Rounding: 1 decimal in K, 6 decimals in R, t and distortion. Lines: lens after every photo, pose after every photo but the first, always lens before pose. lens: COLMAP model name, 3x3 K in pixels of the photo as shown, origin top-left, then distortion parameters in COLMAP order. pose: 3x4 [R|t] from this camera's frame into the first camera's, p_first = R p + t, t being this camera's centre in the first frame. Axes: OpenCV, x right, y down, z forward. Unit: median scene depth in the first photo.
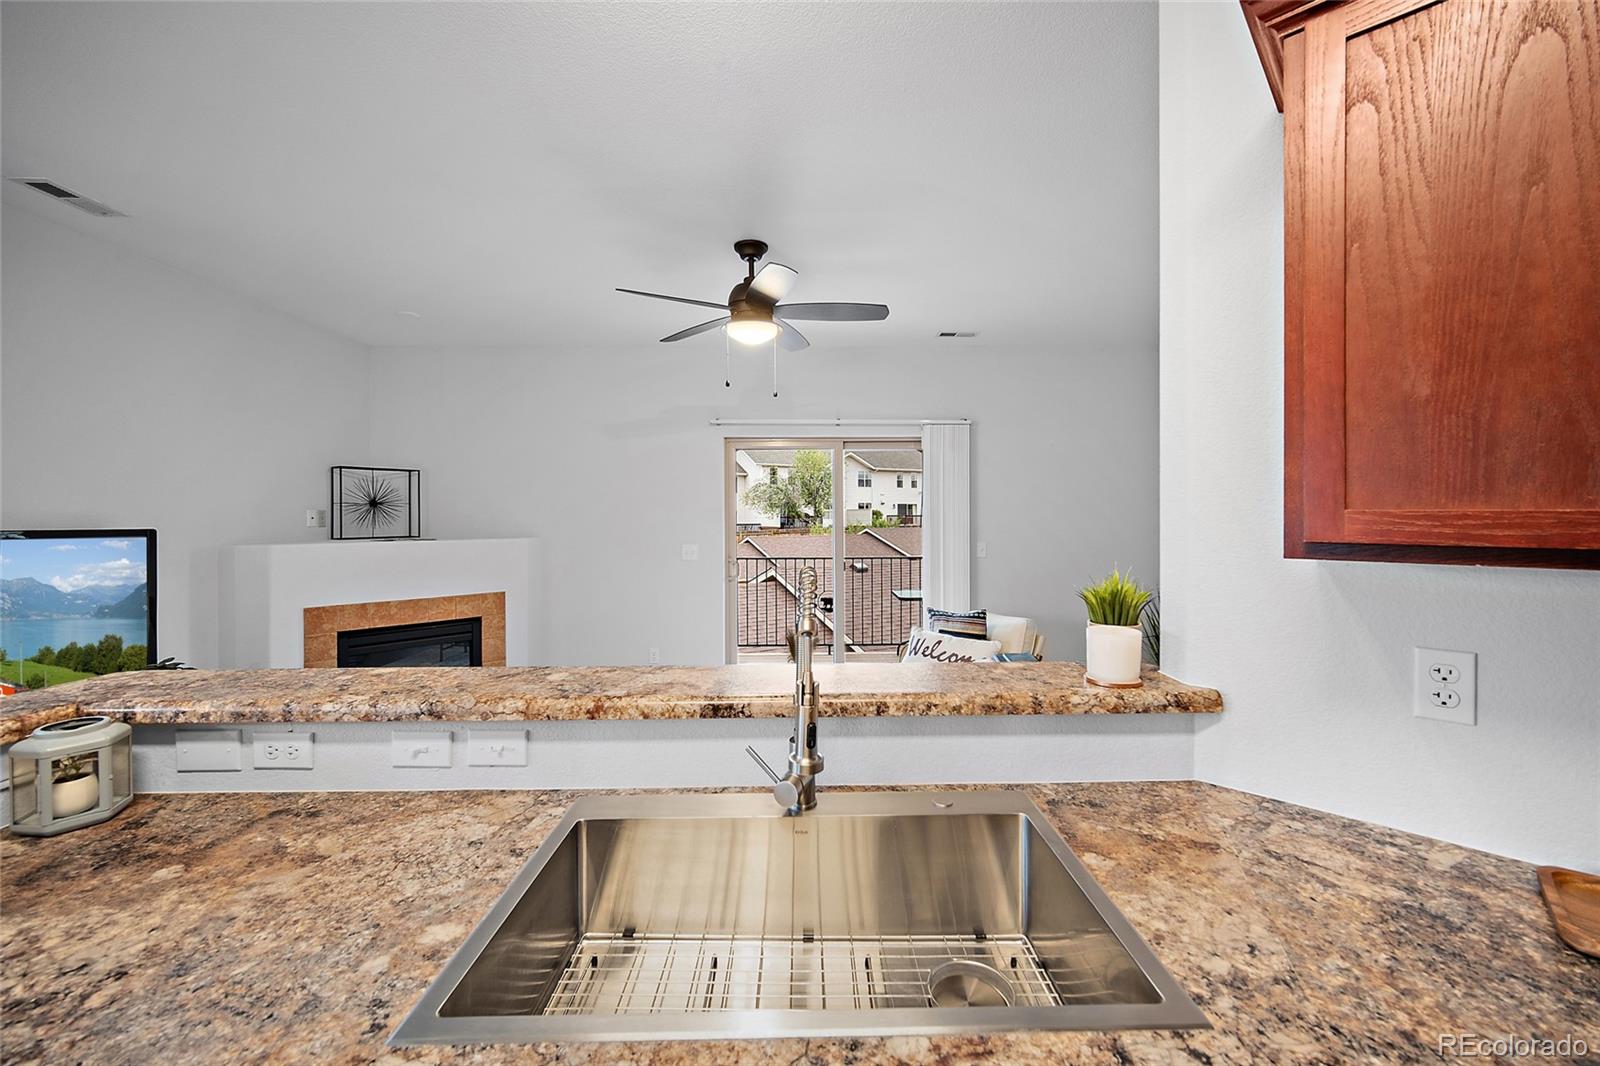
lens RADIAL K [[630.2, 0, 802.9], [0, 630.2, 515.6], [0, 0, 1]] dist [-0.001526, 0.000237]
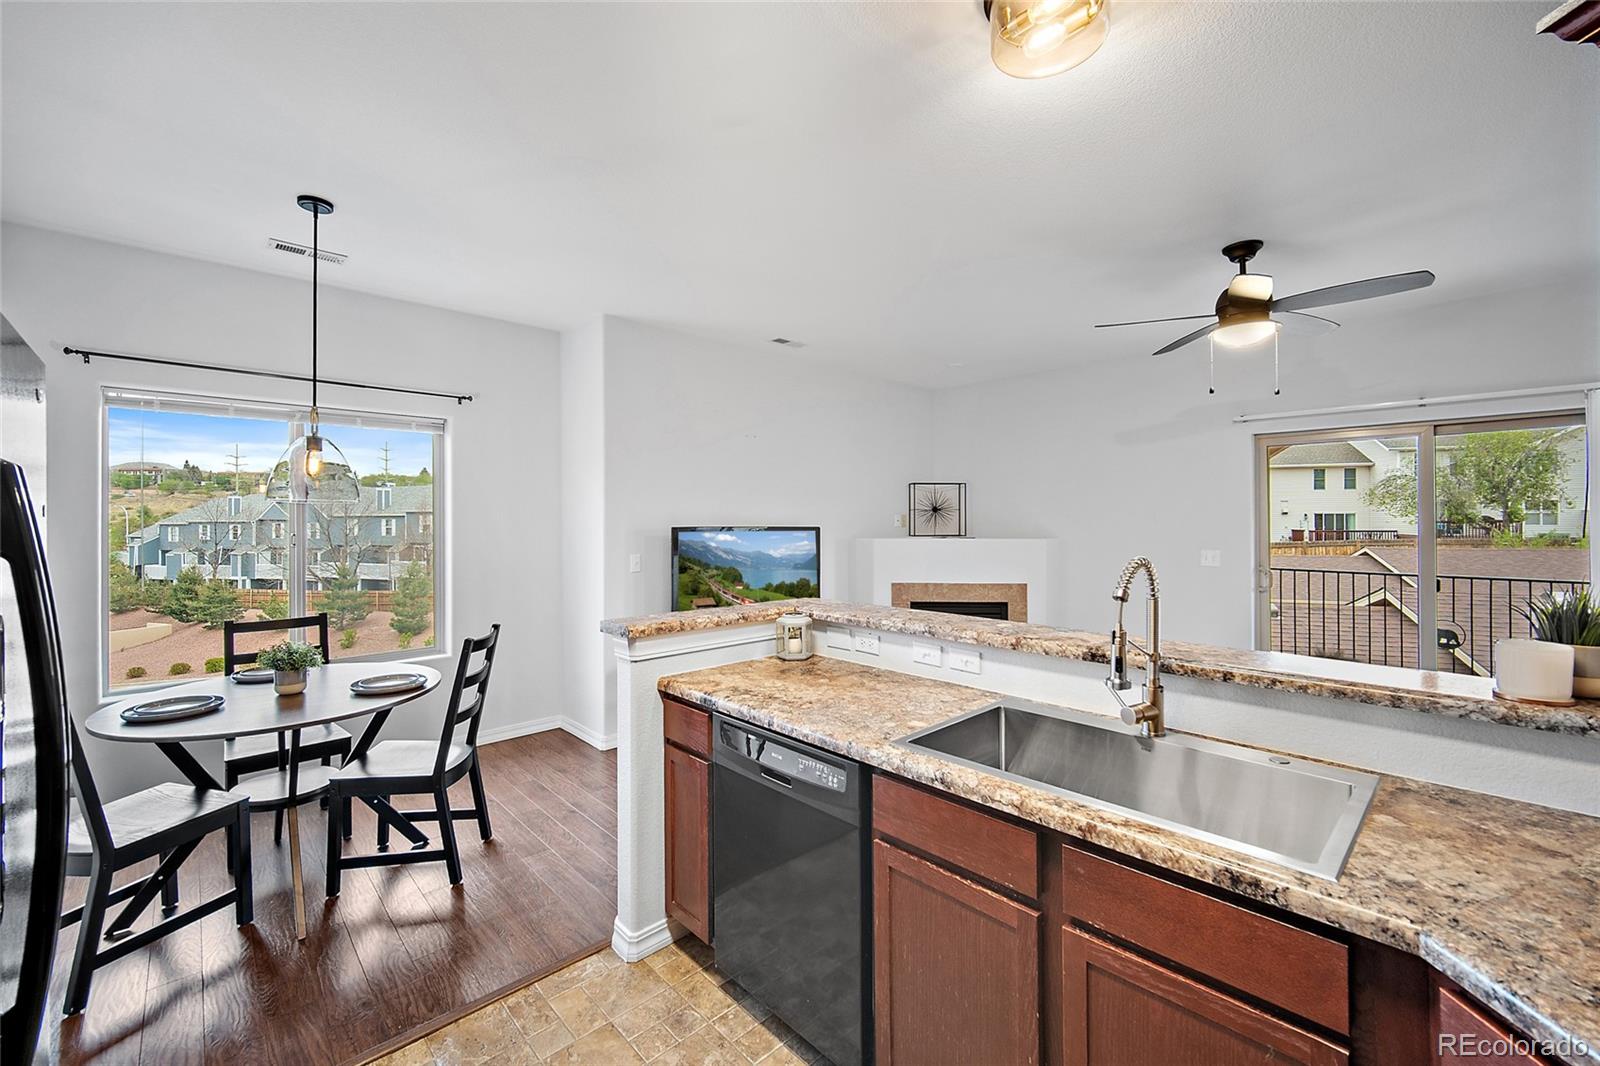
lens RADIAL K [[635.2, 0, 809.5], [0, 635.2, 537.7], [0, 0, 1]] dist [-0.003043, -0.000351]
pose [[0.685437, 0.023879, -0.727741, 0.460379], [-0.001989, 0.999520, 0.030923, -0.004355], [0.728130, -0.019748, 0.685155, -0.450729]]
